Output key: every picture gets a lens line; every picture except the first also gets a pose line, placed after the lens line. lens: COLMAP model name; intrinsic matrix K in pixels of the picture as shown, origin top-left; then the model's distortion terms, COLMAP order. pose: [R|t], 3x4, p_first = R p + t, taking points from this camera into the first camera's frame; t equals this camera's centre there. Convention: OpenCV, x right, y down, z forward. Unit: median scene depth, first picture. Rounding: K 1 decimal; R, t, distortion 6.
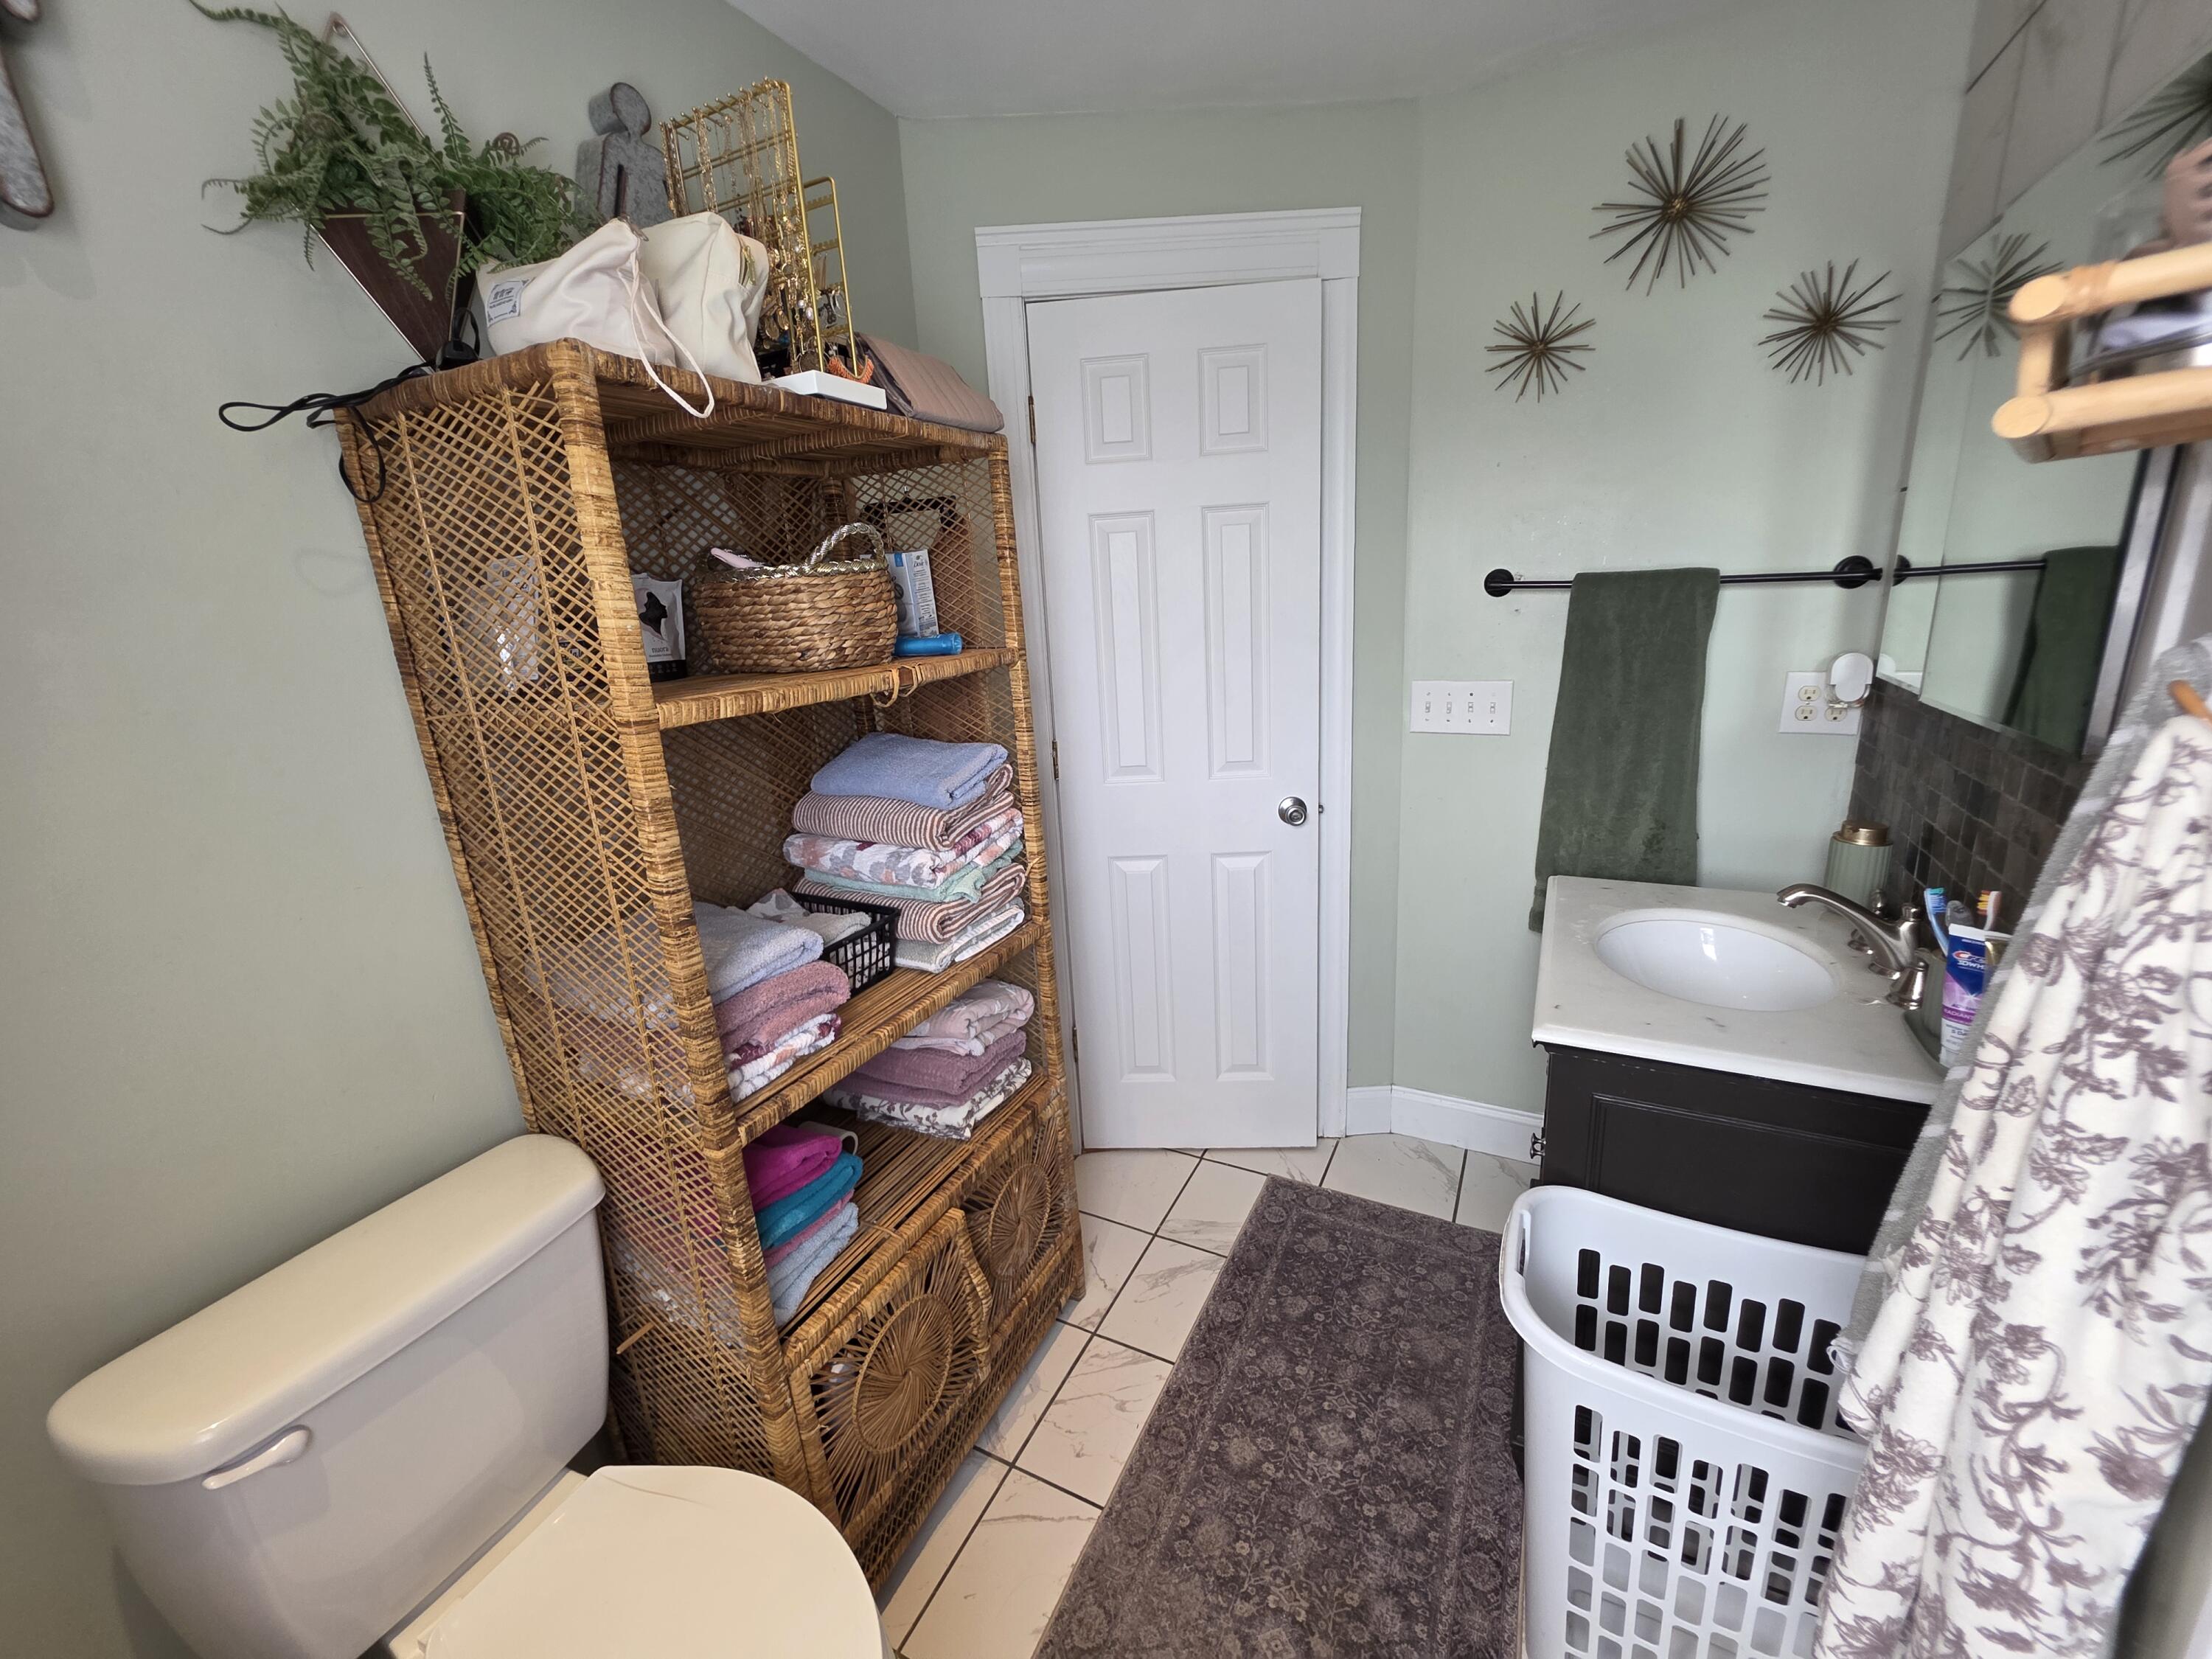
lens RADIAL K [[877.8, 0, 1094.3], [0, 877.8, 816.5], [0, 0, 1]] dist [0.000297, -0.000488]
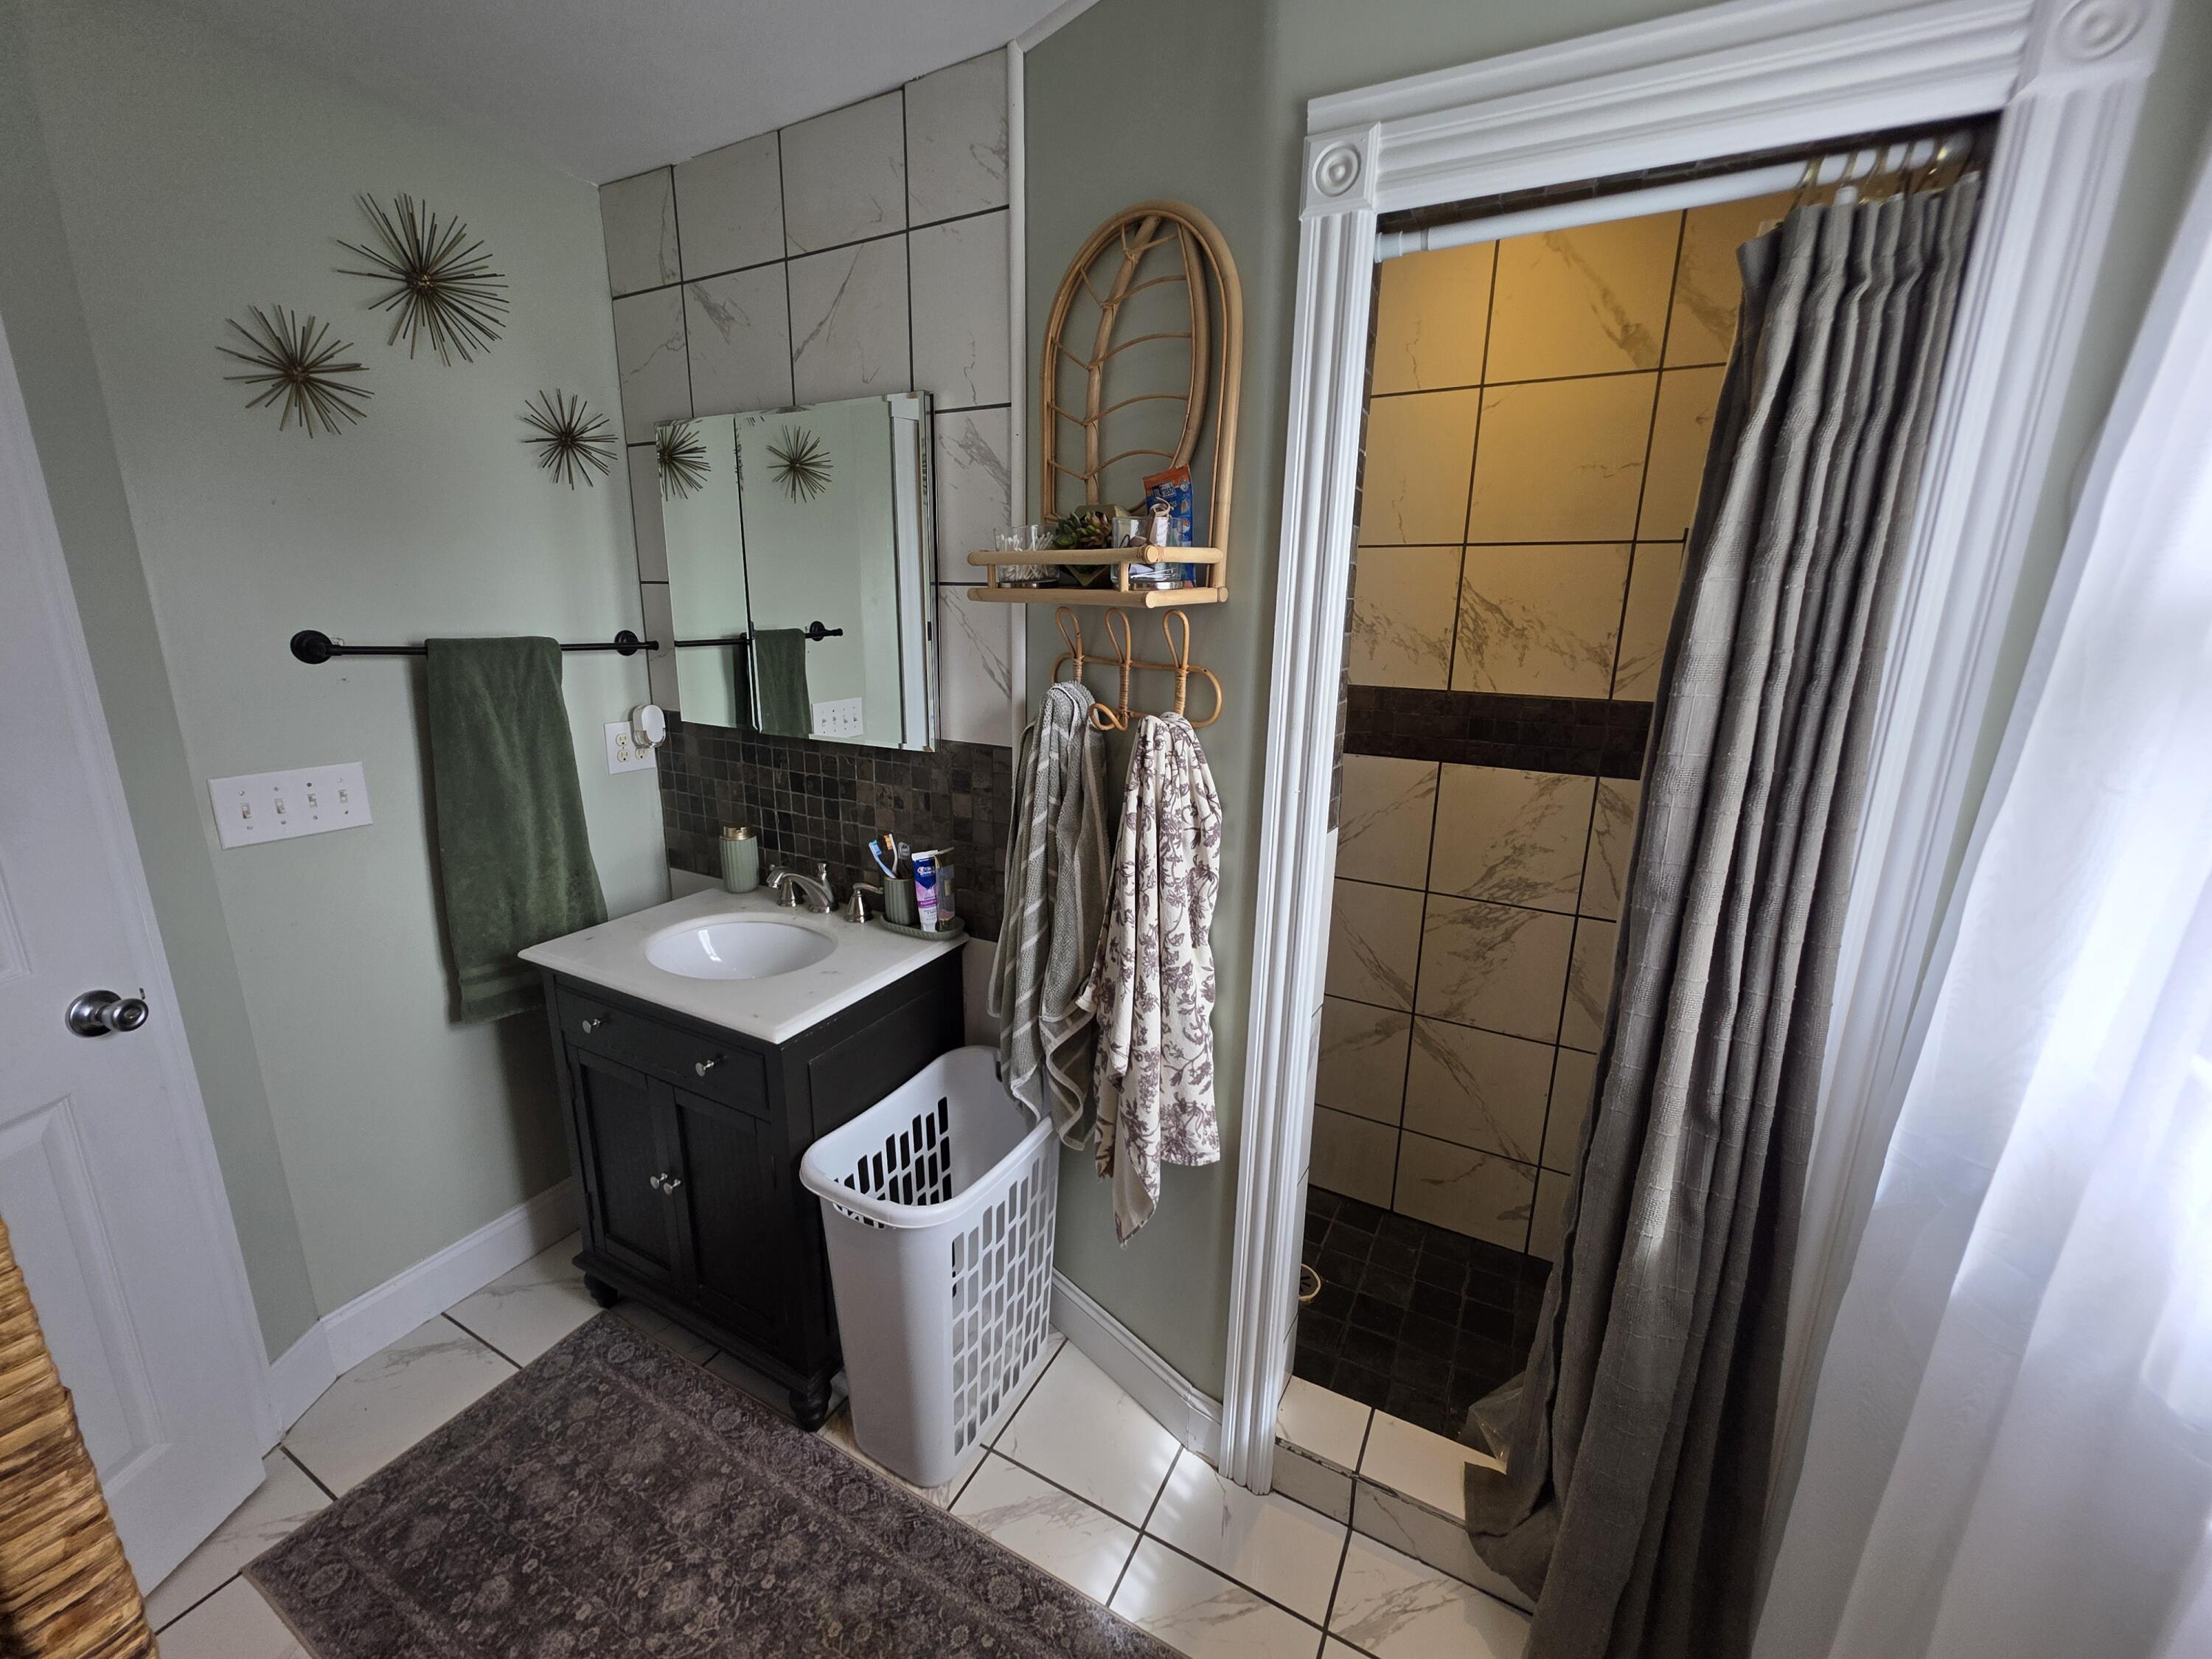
lens RADIAL K [[877.8, 0, 1094.3], [0, 877.8, 816.5], [0, 0, 1]] dist [0.000297, -0.000488]
pose [[0.015873, -0.181539, 0.983256, -0.421483], [0.237864, 0.955833, 0.172636, -0.097677], [-0.971169, 0.231141, 0.058354, 0.330314]]
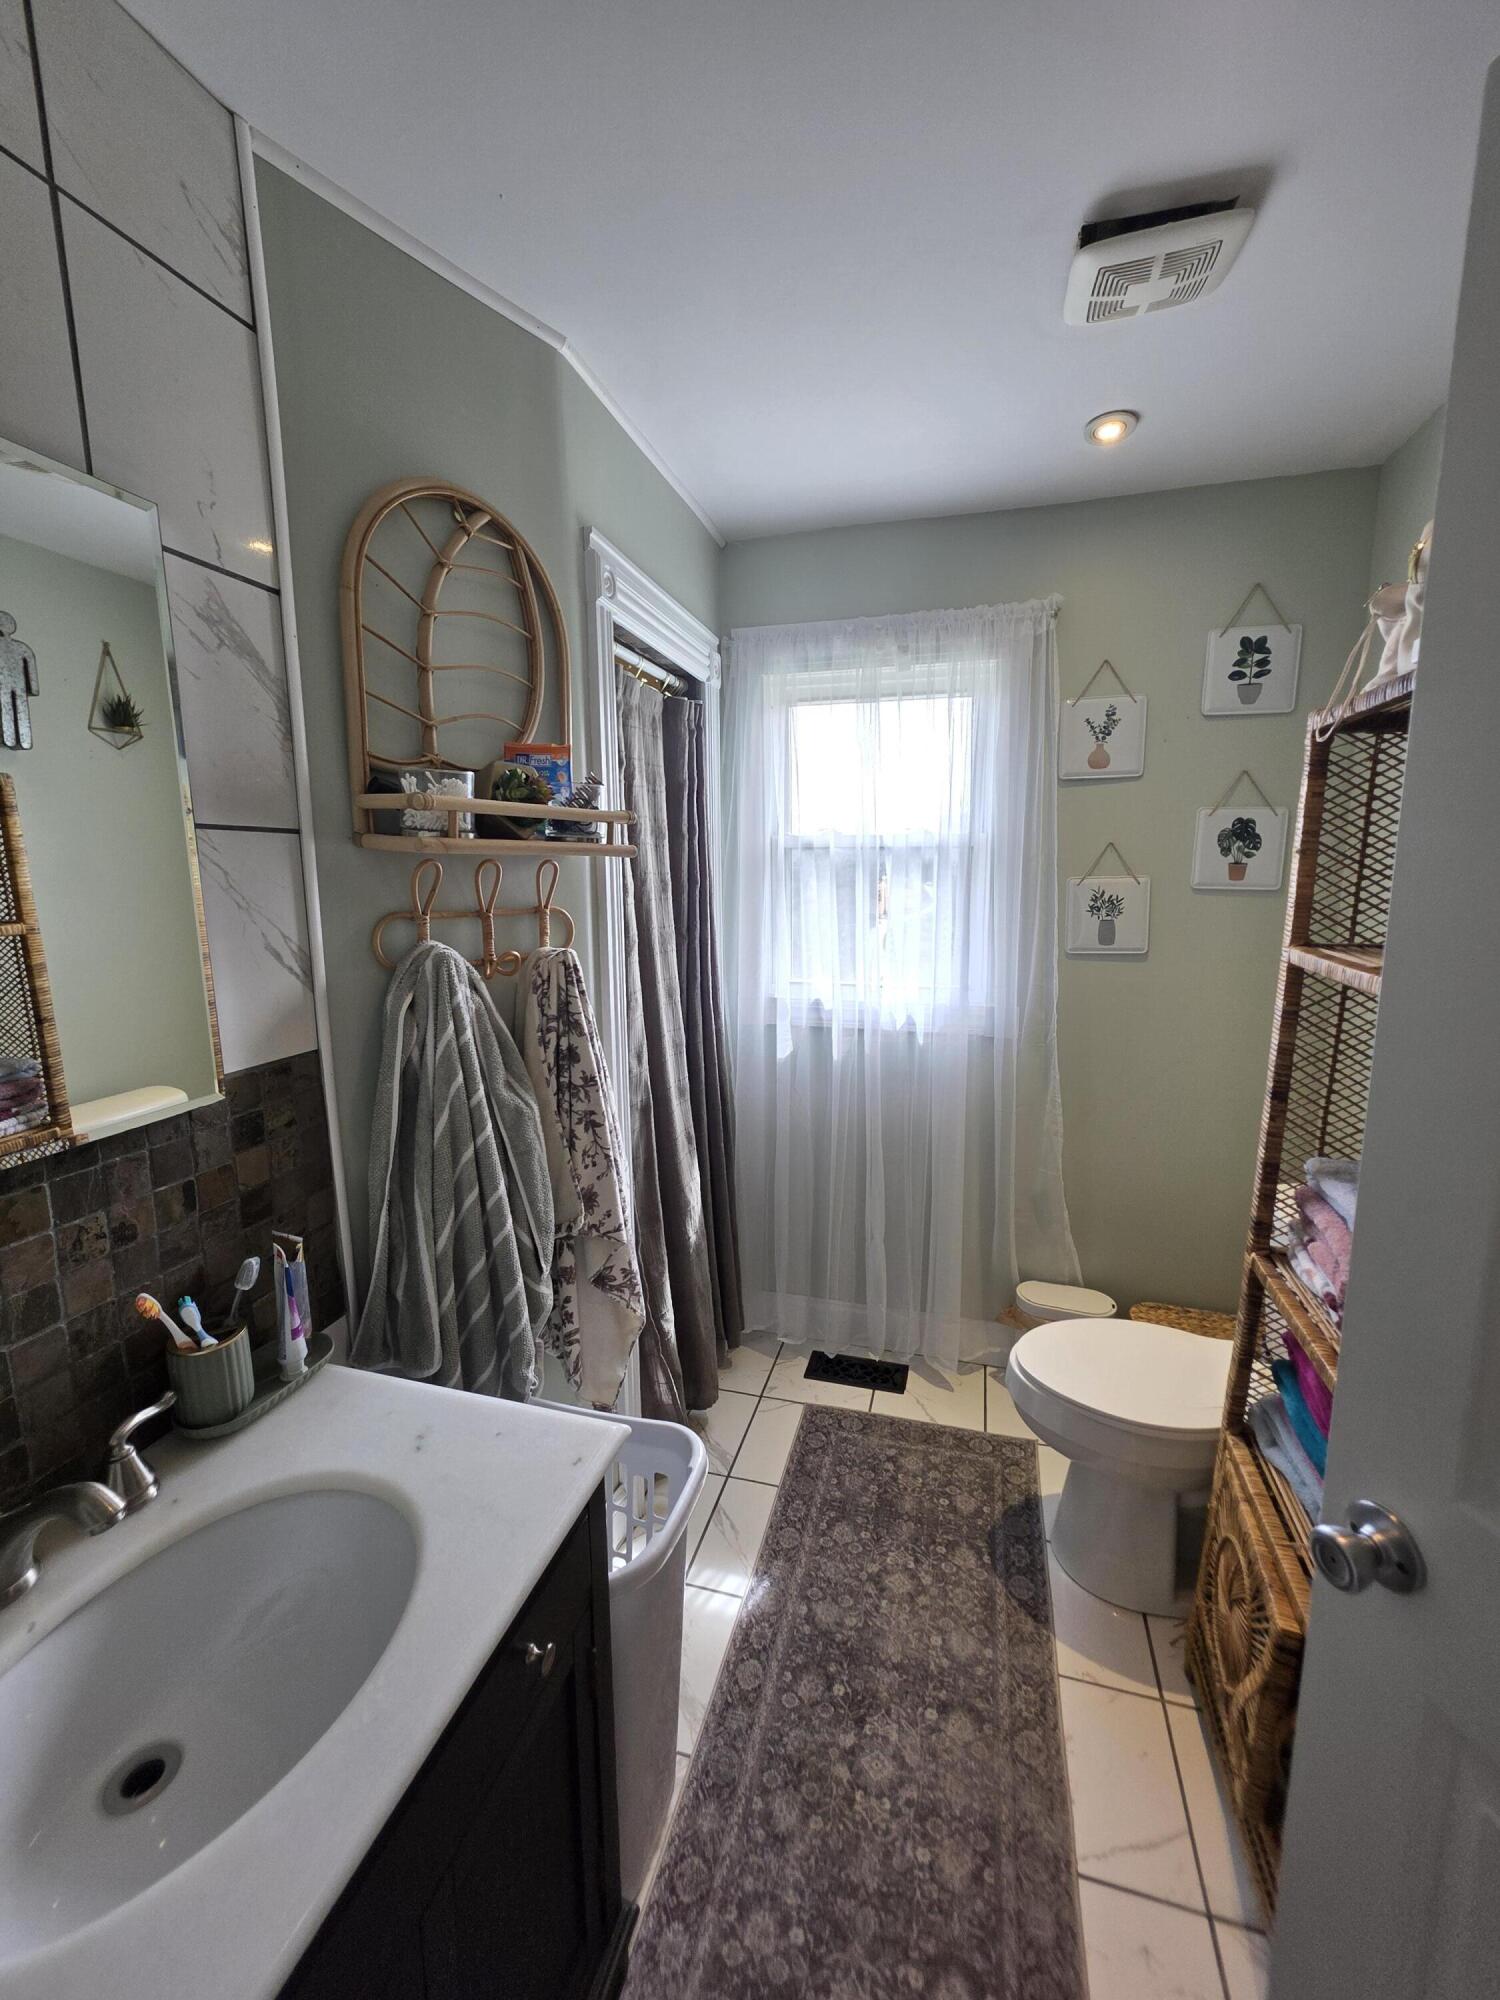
lens RADIAL K [[793.7, 0, 750.0], [0, 793.7, 1000.0], [0, 0, 1]] dist [0.000297, -0.000488]
pose [[-0.979265, 0.096596, -0.178072, 0.349290], [0.014889, 0.910941, 0.412267, -0.334143], [0.202037, 0.401068, -0.893491, 1.127796]]
